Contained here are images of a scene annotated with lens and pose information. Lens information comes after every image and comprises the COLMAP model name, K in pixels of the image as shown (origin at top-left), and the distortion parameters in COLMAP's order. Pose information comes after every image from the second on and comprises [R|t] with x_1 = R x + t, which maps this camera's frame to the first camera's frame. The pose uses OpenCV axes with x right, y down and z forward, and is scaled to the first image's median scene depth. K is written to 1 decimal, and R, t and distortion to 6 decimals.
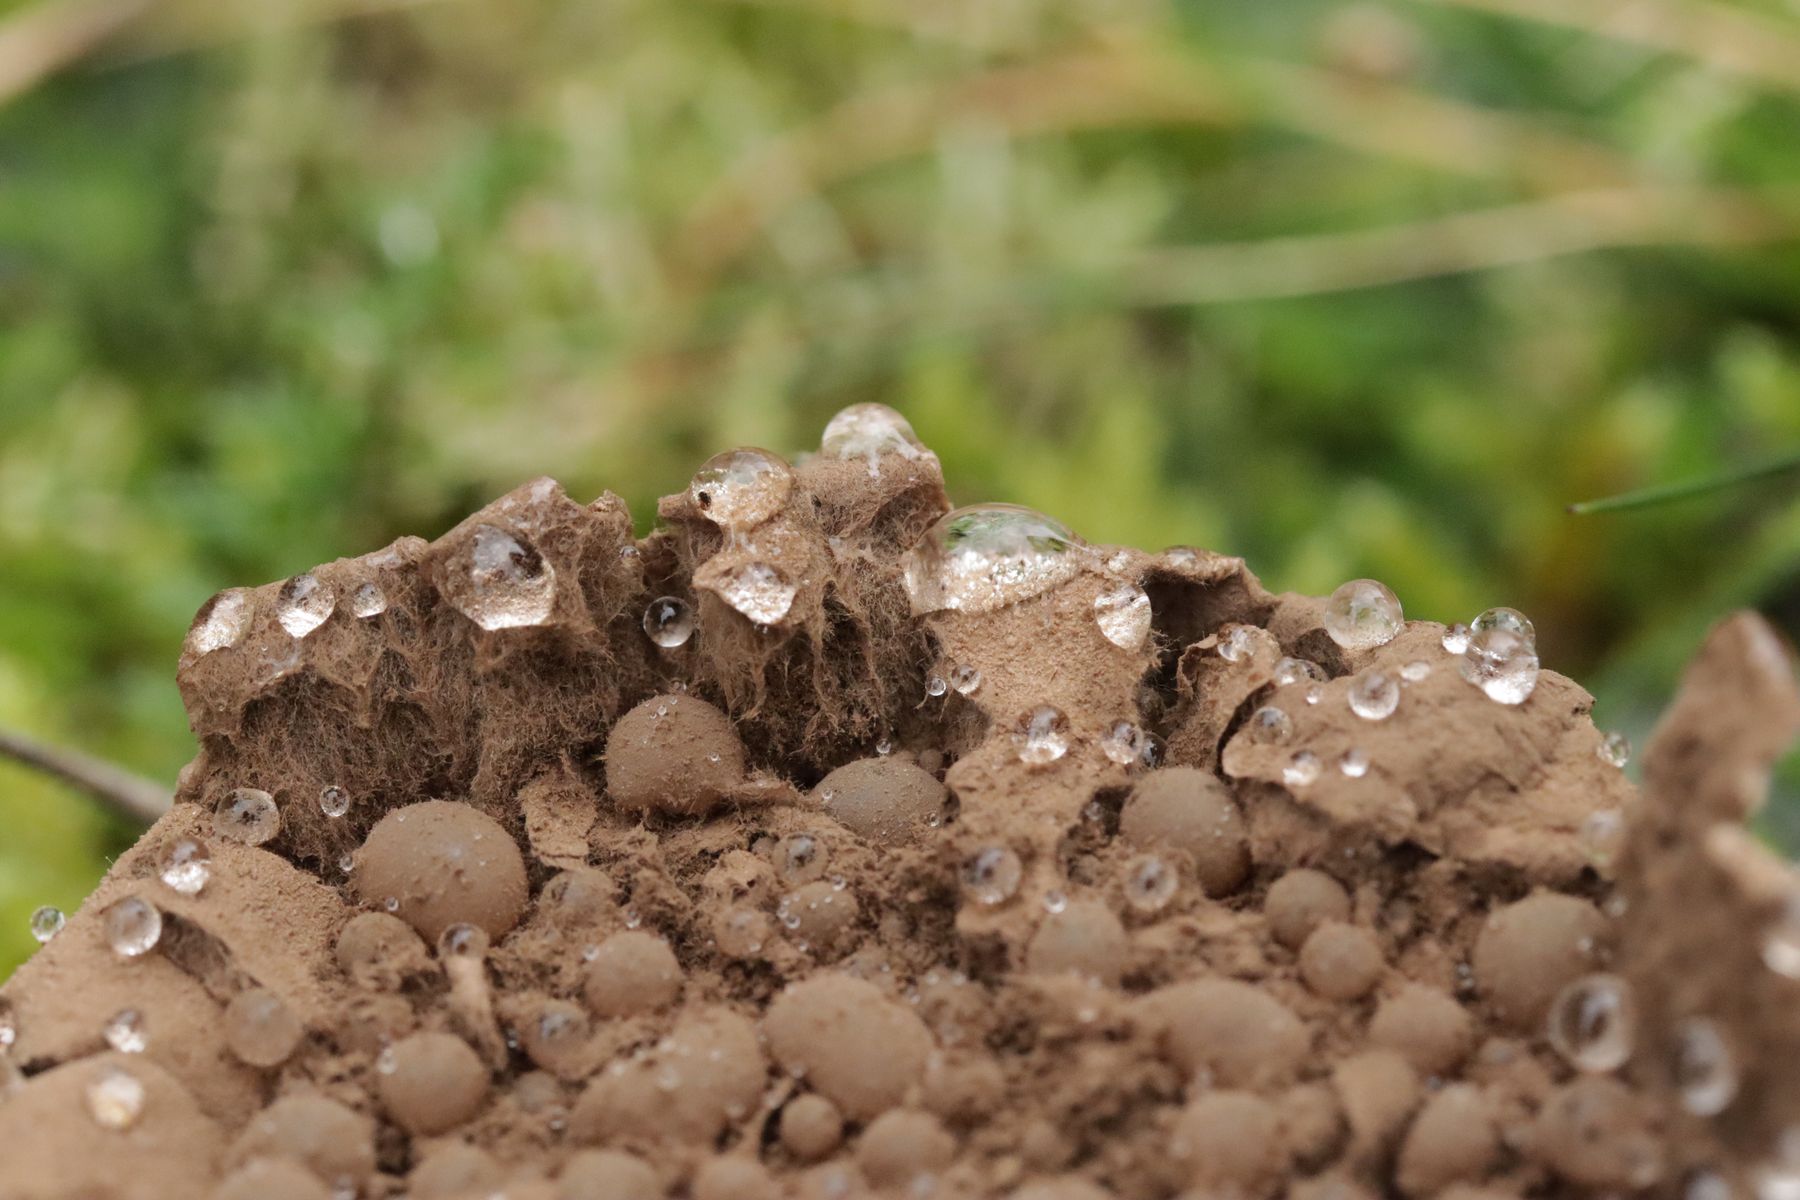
lens RADIAL K [[8415.2, 0, 899.4], [0, 8415.2, 602.9], [0, 0, 1]] dist [-0.038819, 0.000000]
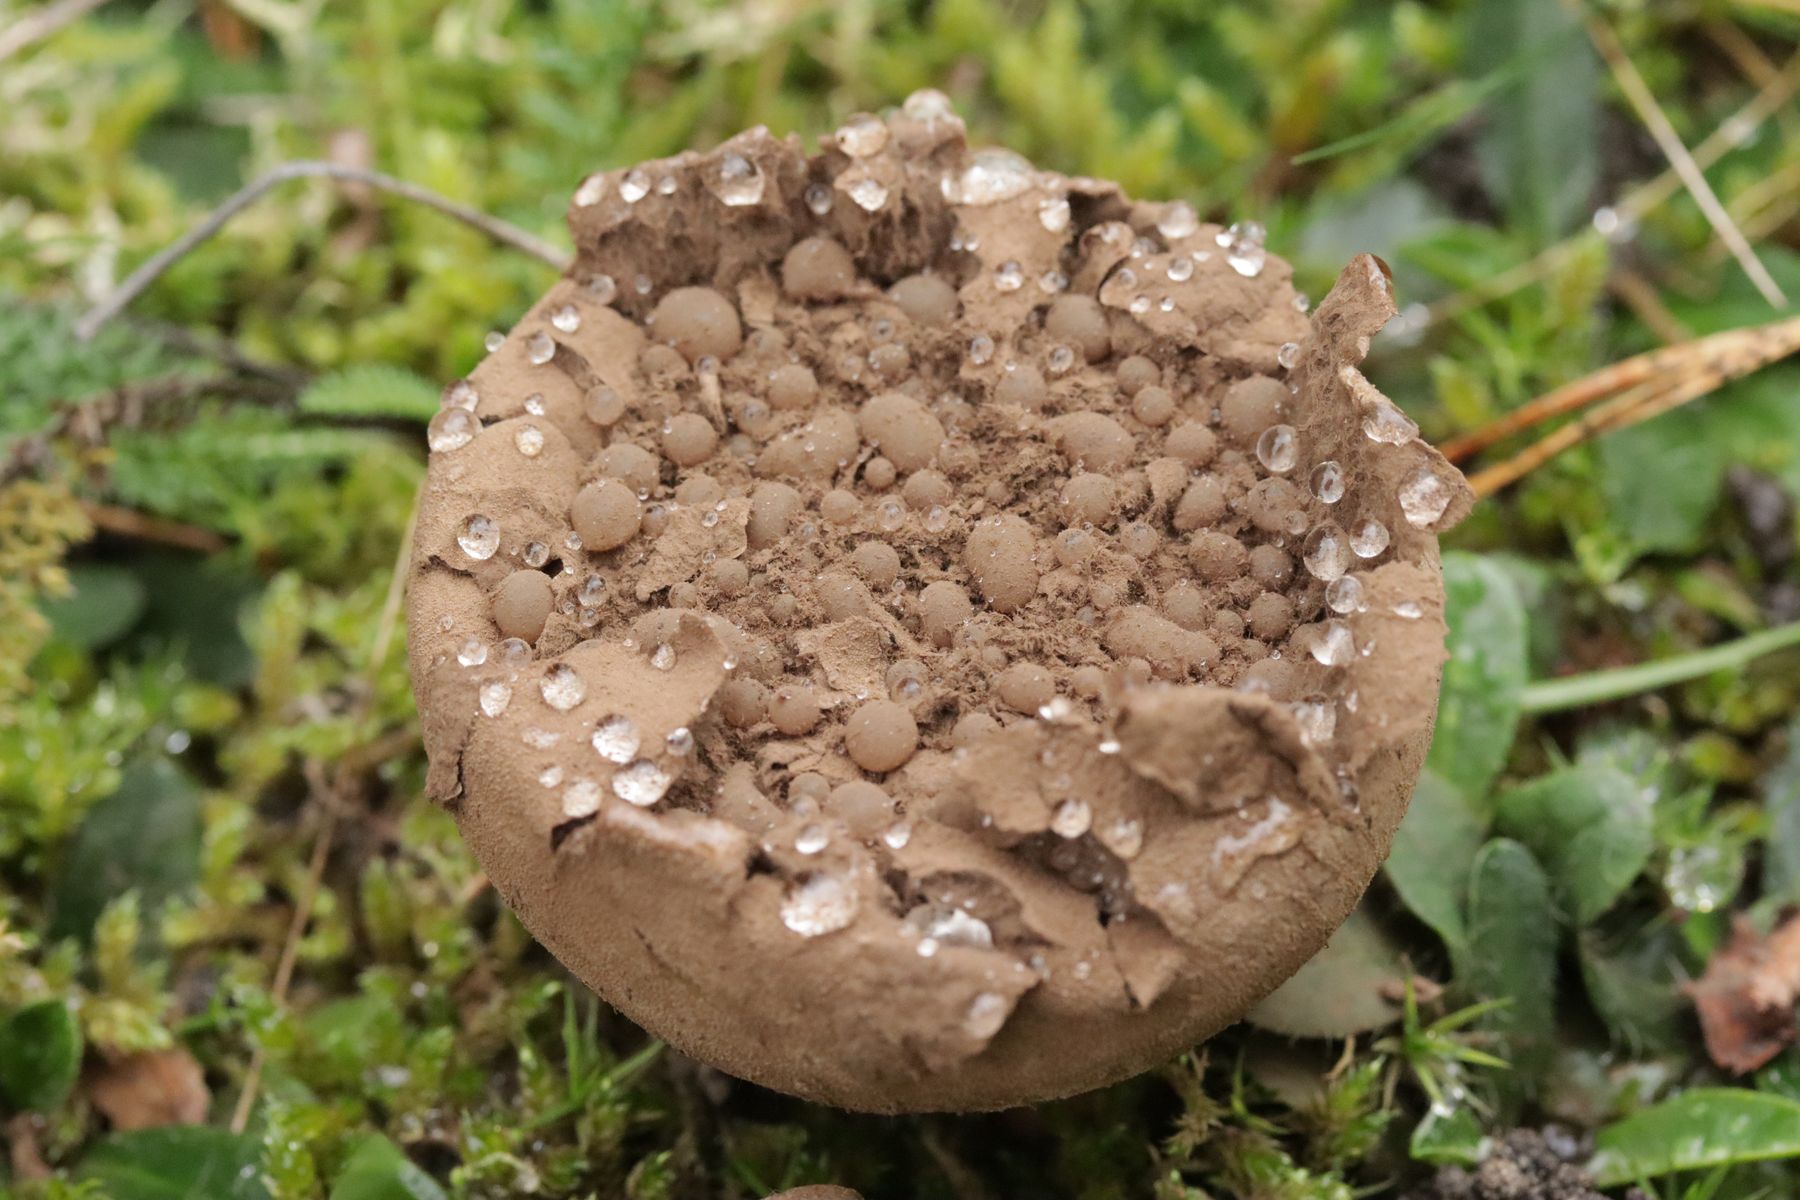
lens RADIAL K [[8415.2, 0, 900.3], [0, 8415.2, 599.1], [0, 0, 1]] dist [-0.038819, 0.000000]
pose [[0.998076, 0.058931, 0.019277, -0.041661], [-0.061364, 0.983370, 0.170932, -0.244195], [-0.008883, -0.171786, 0.985094, -0.940785]]
